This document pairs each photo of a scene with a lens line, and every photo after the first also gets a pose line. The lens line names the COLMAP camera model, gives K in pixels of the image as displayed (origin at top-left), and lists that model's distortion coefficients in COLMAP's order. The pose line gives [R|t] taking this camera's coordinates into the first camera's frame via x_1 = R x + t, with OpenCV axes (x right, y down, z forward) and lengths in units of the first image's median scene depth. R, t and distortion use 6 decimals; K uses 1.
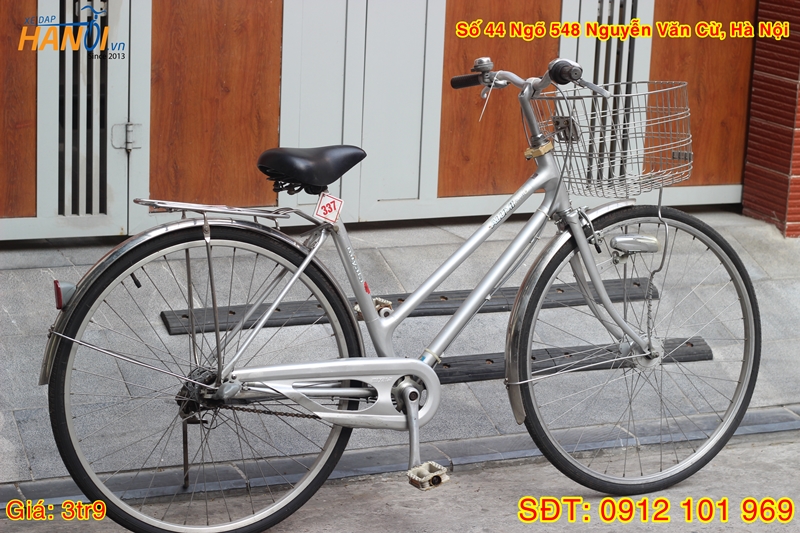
lens RADIAL K [[1899.5, 0, 400.0], [0, 1899.5, 266.5], [0, 0, 1]] dist [-0.058795, 0.183865]
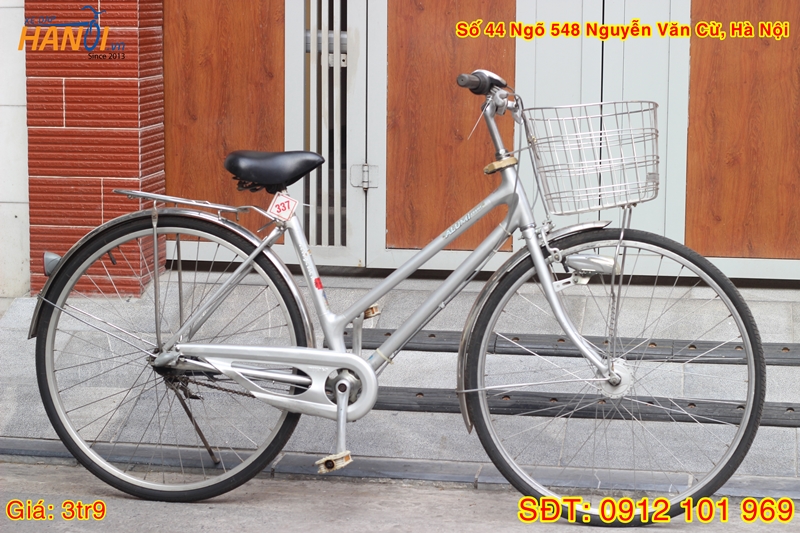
lens RADIAL K [[1899.5, 0, 400.0], [0, 1899.5, 266.5], [0, 0, 1]] dist [-0.058795, 0.183865]
pose [[0.829022, 0.047240, -0.557217, 0.488117], [-0.099730, 0.992941, -0.064197, 0.051829], [0.550251, 0.108792, 0.827882, 0.105101]]
